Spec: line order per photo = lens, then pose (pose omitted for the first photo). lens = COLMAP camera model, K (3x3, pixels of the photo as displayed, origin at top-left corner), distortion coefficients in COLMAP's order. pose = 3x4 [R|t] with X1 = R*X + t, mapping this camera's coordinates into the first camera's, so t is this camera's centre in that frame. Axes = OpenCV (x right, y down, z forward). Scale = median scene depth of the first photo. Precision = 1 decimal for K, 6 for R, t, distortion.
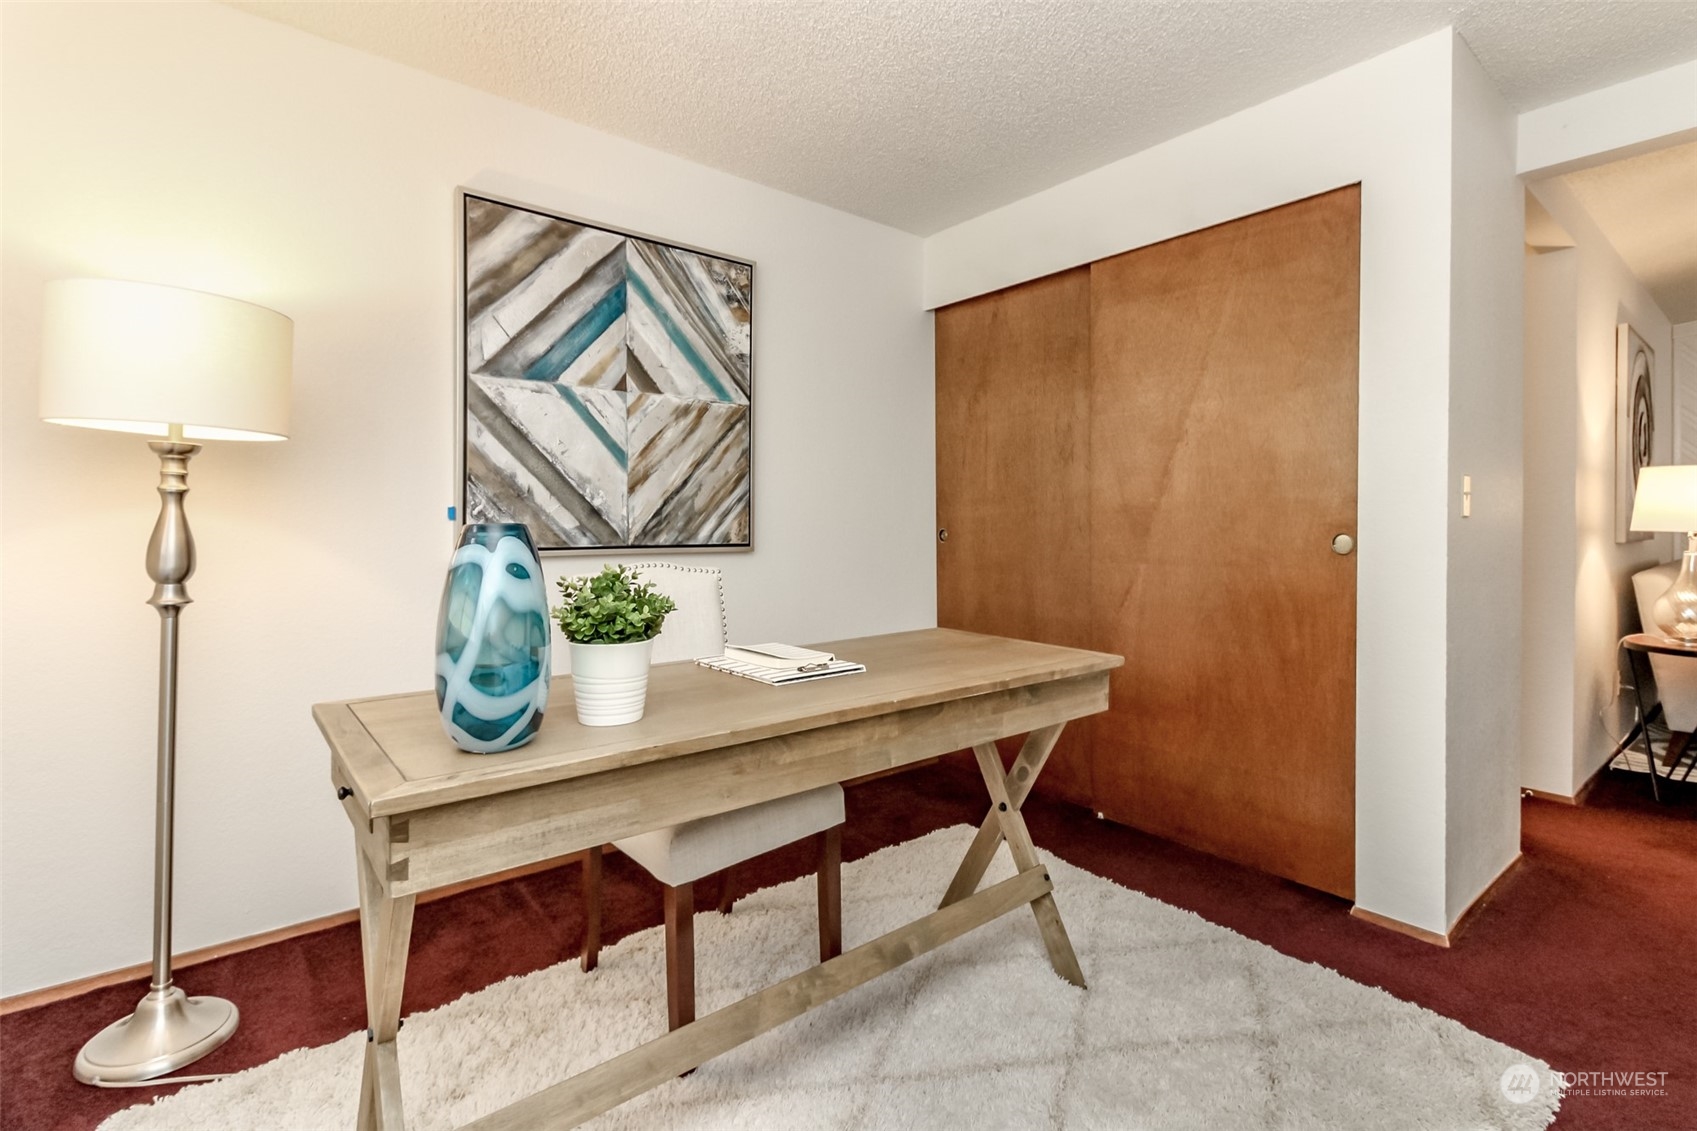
lens RADIAL K [[780.5, 0, 829.9], [0, 780.5, 529.1], [0, 0, 1]] dist [-0.001895, -0.001233]
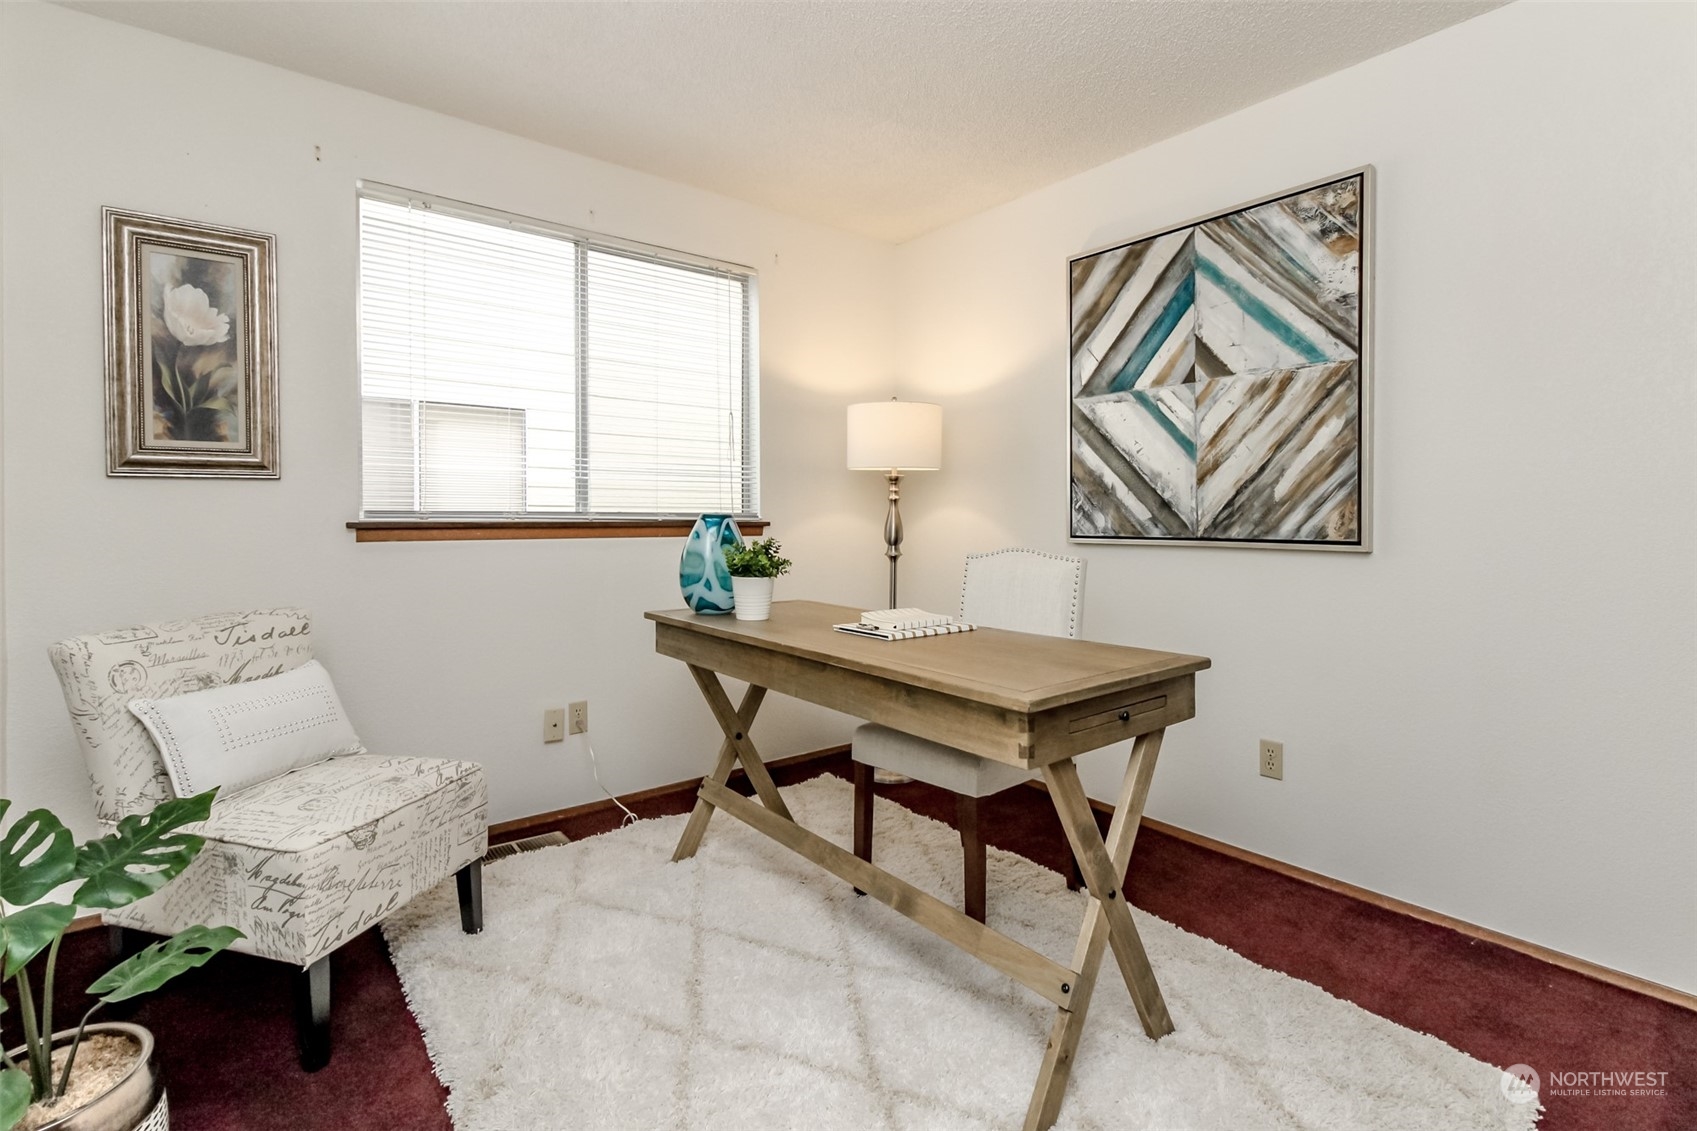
lens RADIAL K [[780.5, 0, 855.1], [0, 780.5, 519.8], [0, 0, 1]] dist [-0.001895, -0.001233]
pose [[-0.009186, 0.003961, -0.999950, 0.733158], [-0.005849, 0.999975, 0.004015, -0.002774], [0.999941, 0.005885, -0.009162, 0.577219]]
